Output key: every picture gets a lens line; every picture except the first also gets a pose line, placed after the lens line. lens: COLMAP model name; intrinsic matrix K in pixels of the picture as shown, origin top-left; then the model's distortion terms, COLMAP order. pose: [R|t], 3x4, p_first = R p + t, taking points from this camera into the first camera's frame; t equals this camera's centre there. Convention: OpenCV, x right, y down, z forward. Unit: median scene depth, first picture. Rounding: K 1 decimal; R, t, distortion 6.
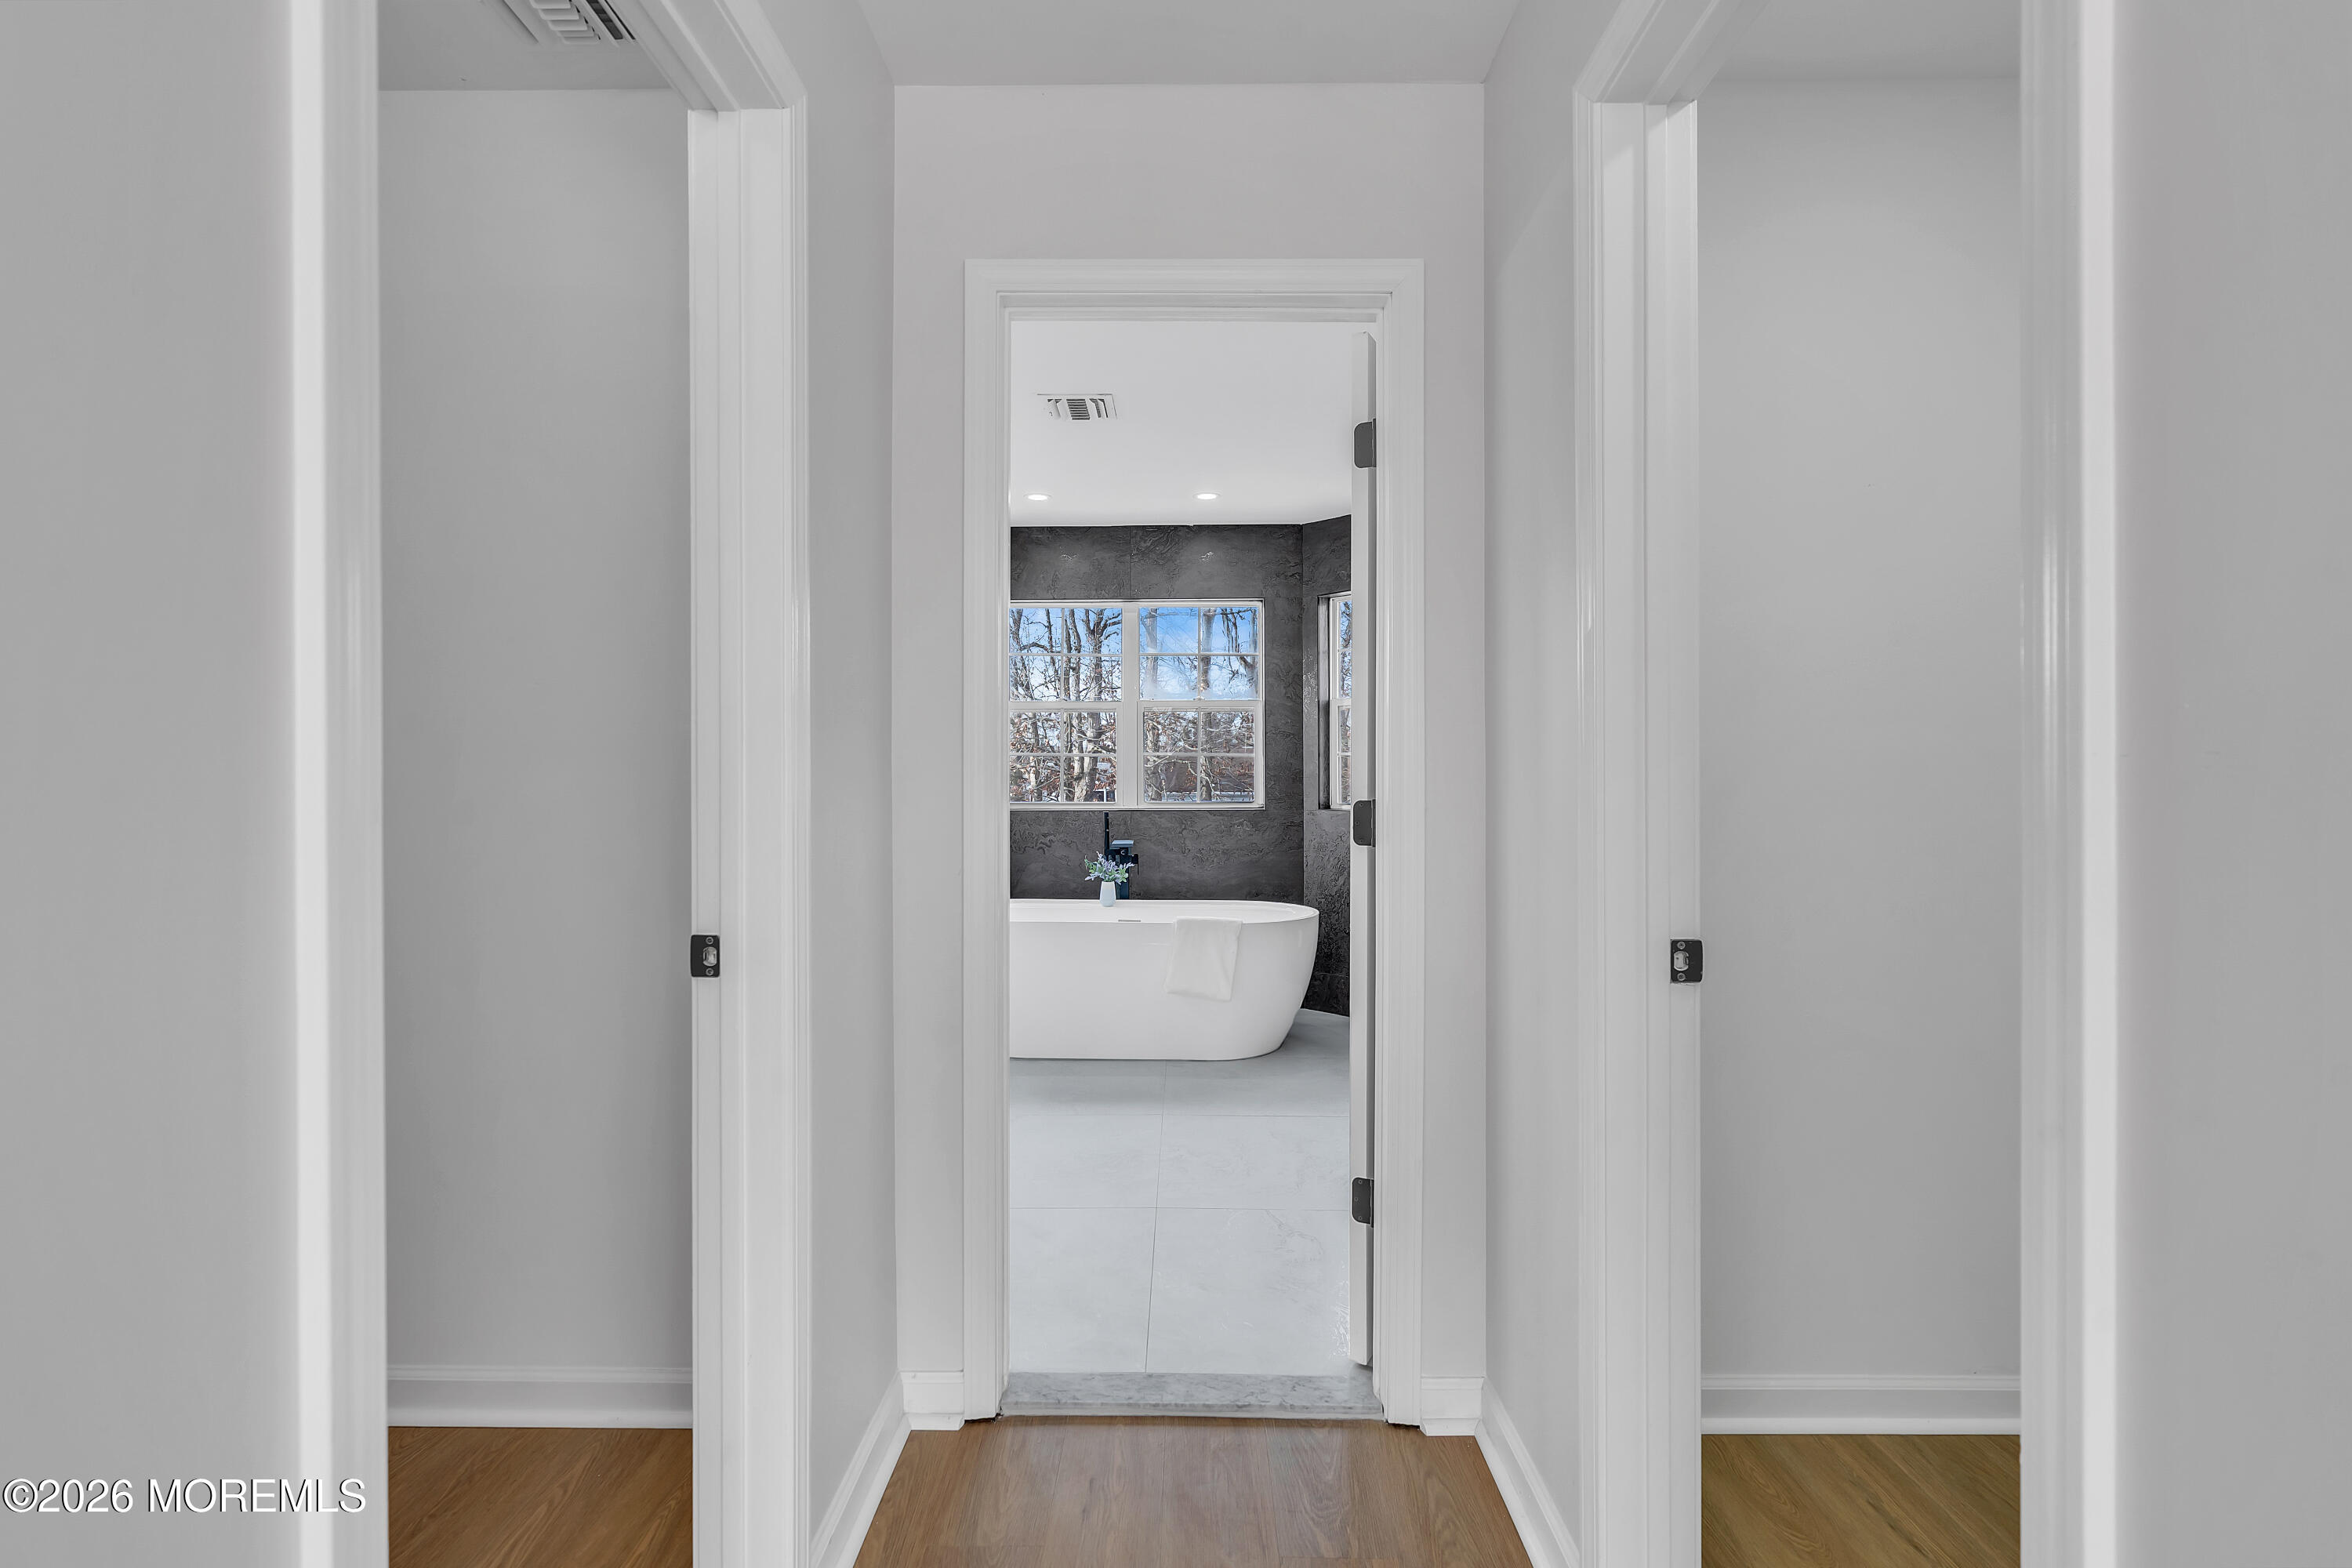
lens RADIAL K [[1077.8, 0, 1176.0], [0, 1077.8, 784.0], [0, 0, 1]] dist [-0.000150, 0.000195]
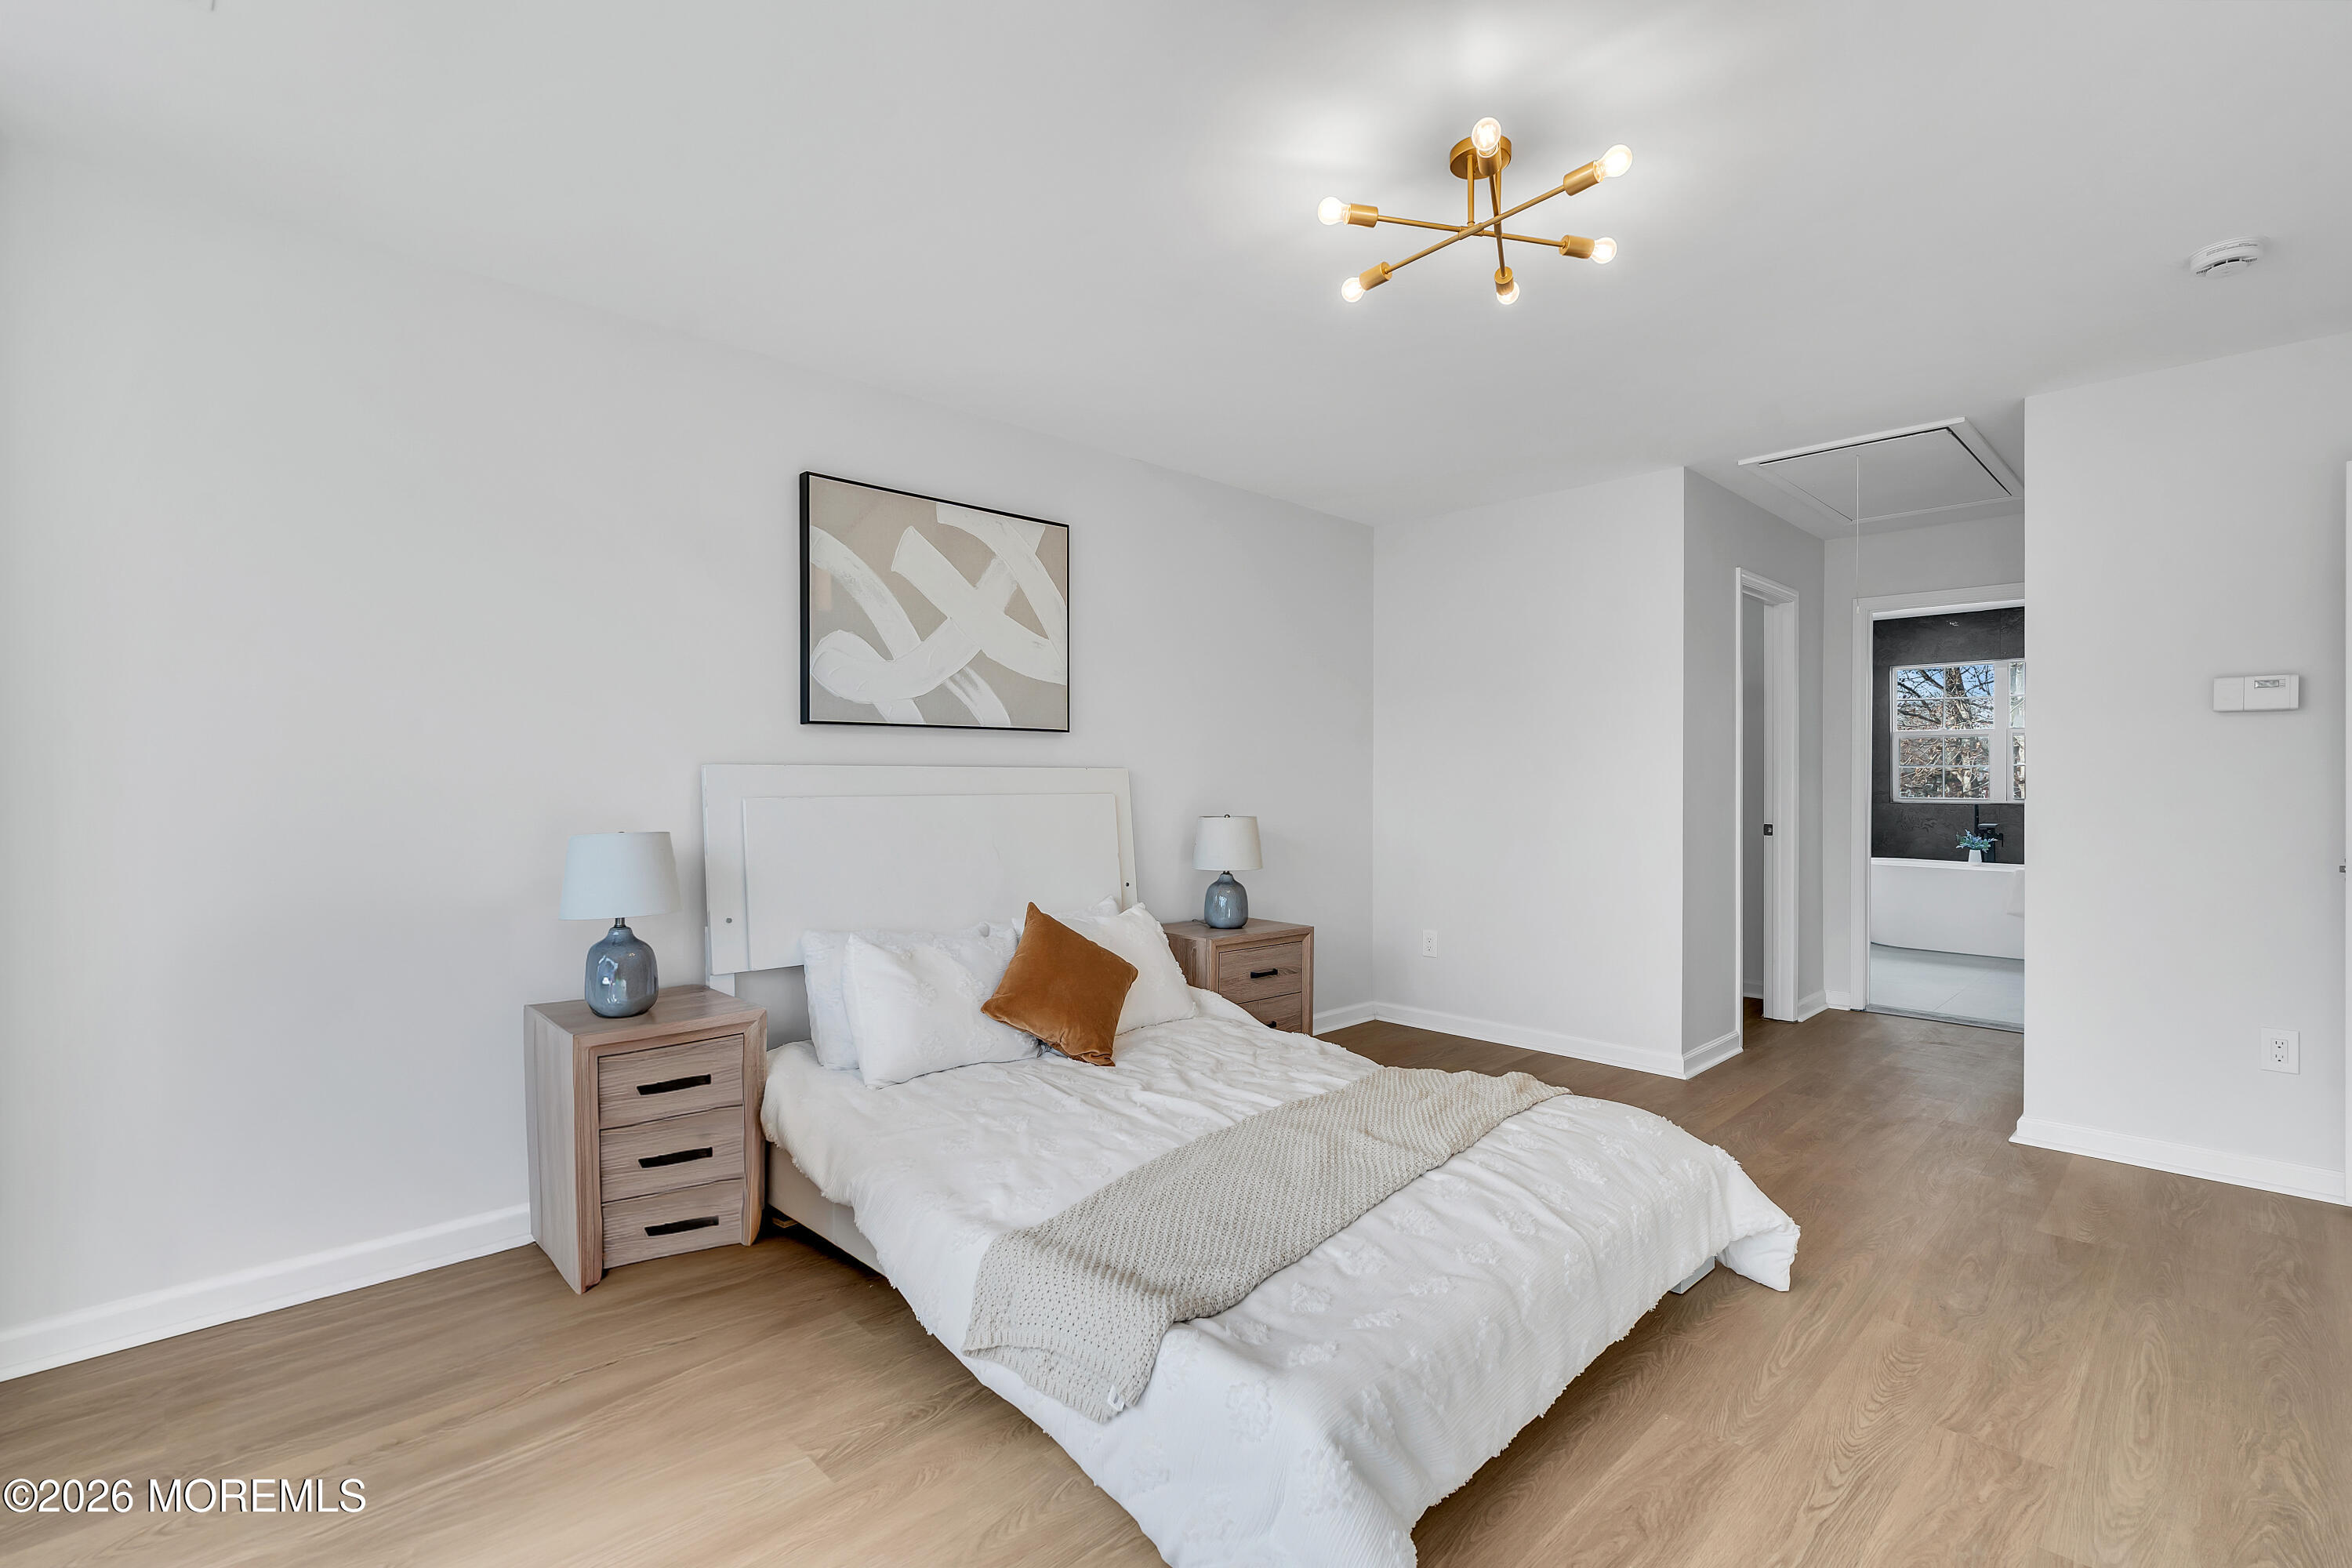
lens RADIAL K [[1077.8, 0, 1176.0], [0, 1077.8, 784.0], [0, 0, 1]] dist [-0.000150, 0.000195]
pose [[0.707516, 0.003797, -0.706687, 0.210299], [-0.003431, 0.999992, 0.001938, -0.001324], [0.706689, 0.001053, 0.707523, -0.858388]]
